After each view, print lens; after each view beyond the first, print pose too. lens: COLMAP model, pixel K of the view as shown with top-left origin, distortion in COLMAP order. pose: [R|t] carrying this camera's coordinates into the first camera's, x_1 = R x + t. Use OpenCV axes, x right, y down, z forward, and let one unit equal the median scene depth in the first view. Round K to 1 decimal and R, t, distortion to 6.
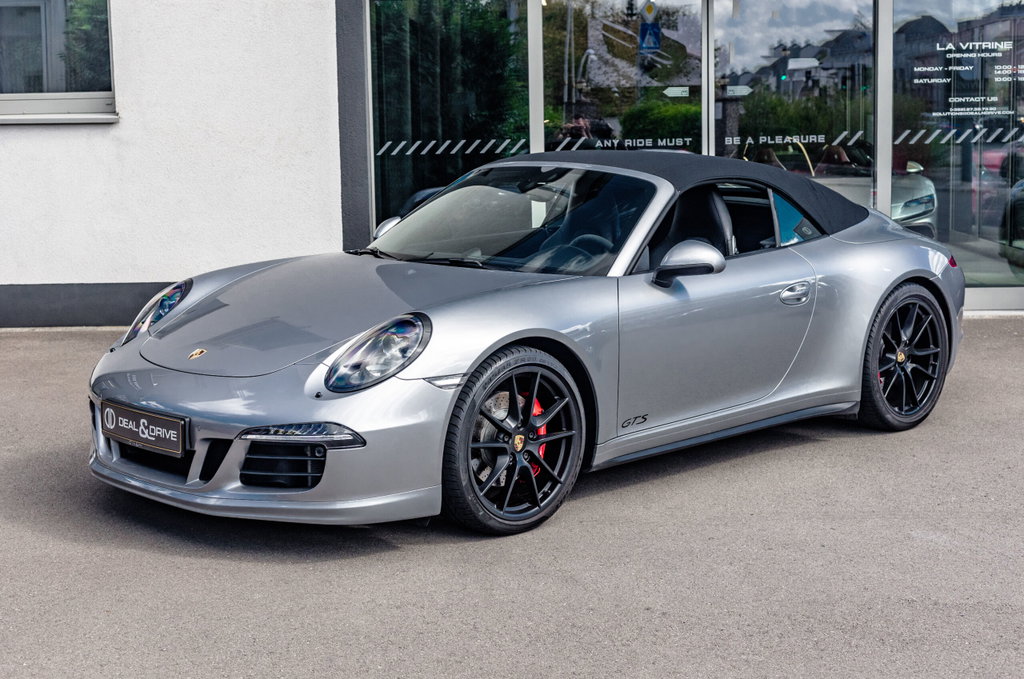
lens RADIAL K [[1640.4, 0, 512.0], [0, 1640.4, 339.5], [0, 0, 1]] dist [0.007745, 0.082589]
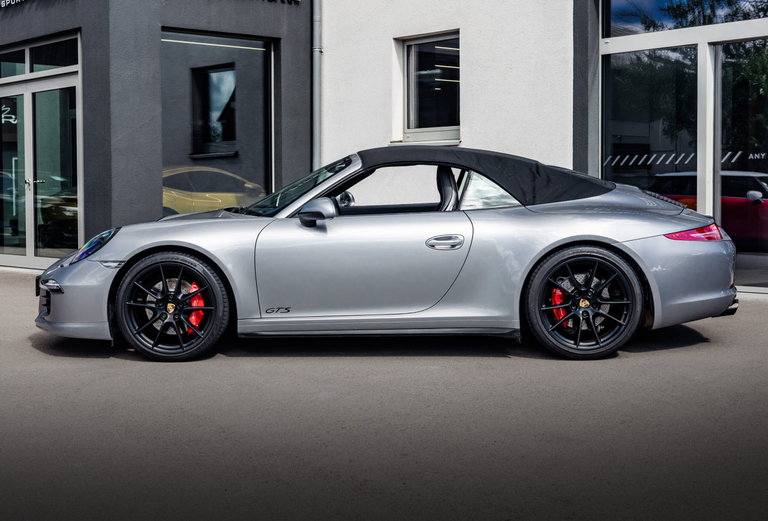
lens RADIAL K [[1277.9, 0, 367.3], [0, 1277.9, 251.2], [0, 0, 1]] dist [0.009197, 0.076748]
pose [[0.668987, 0.047805, -0.741735, 1.052591], [-0.104744, 0.994034, -0.030404, 0.022273], [0.735857, 0.098032, 0.670003, 0.254578]]
